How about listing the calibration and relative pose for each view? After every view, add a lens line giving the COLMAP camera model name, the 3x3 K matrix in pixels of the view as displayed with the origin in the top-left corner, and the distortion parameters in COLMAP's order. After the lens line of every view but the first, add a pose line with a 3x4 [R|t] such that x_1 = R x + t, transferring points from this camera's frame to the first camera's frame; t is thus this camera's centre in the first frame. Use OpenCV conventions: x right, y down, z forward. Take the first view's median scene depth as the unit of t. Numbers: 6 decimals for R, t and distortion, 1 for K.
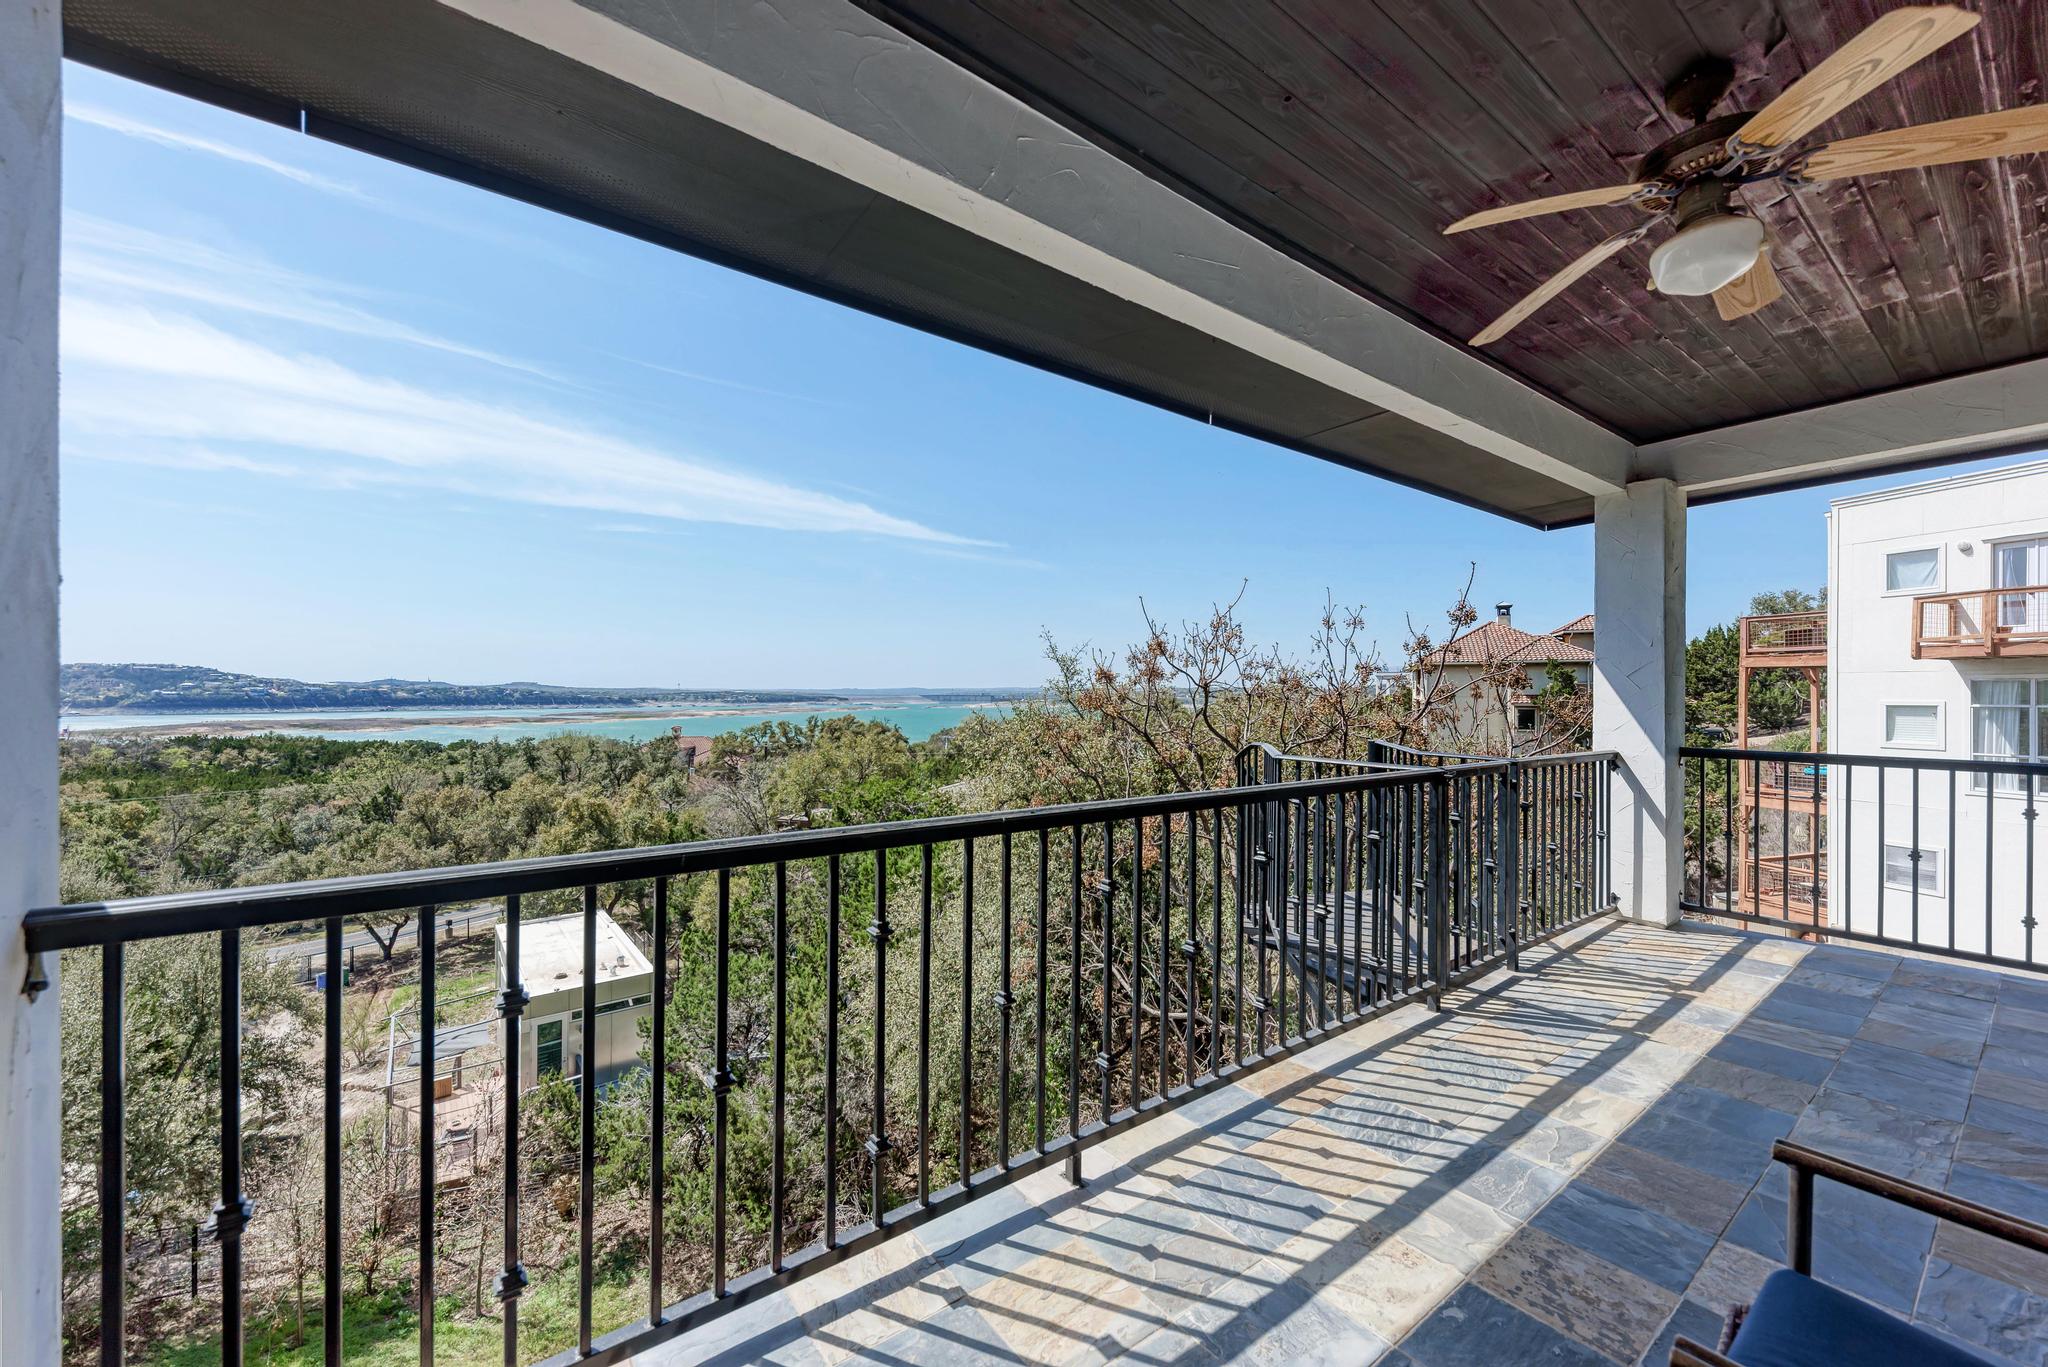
lens RADIAL K [[796.4, 0, 1025.9], [0, 796.4, 699.0], [0, 0, 1]] dist [0.013848, -0.000009]
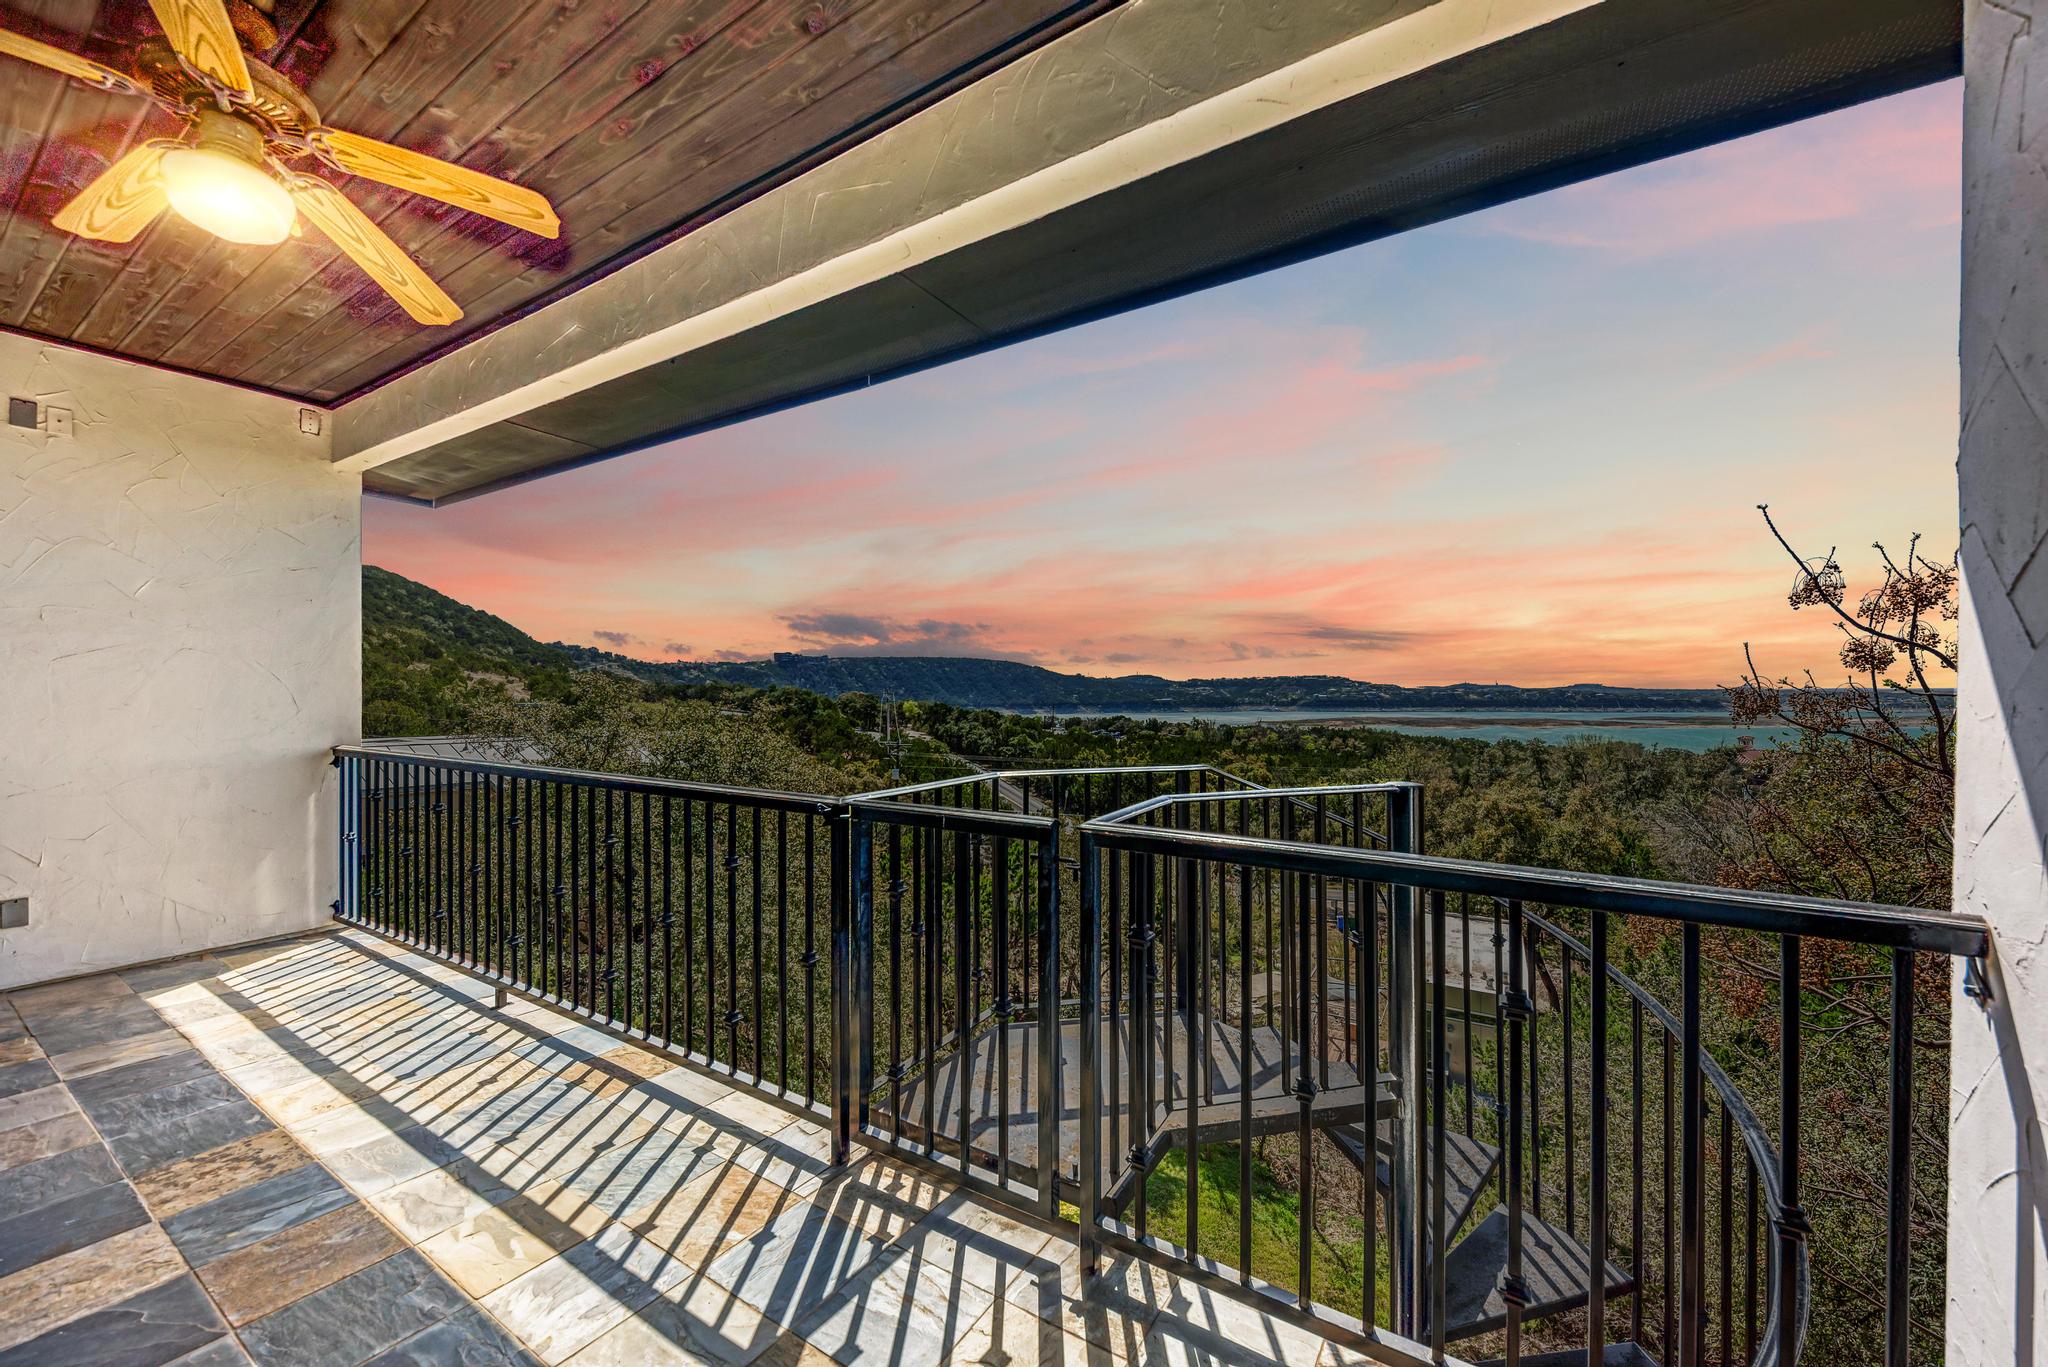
lens RADIAL K [[796.4, 0, 1025.9], [0, 796.4, 699.0], [0, 0, 1]] dist [0.013848, -0.000009]
pose [[0.330748, 0.000312, -0.943719, 1.062294], [-0.003083, 0.999995, -0.000750, 0.003472], [0.943714, 0.003158, 0.330747, 0.824310]]
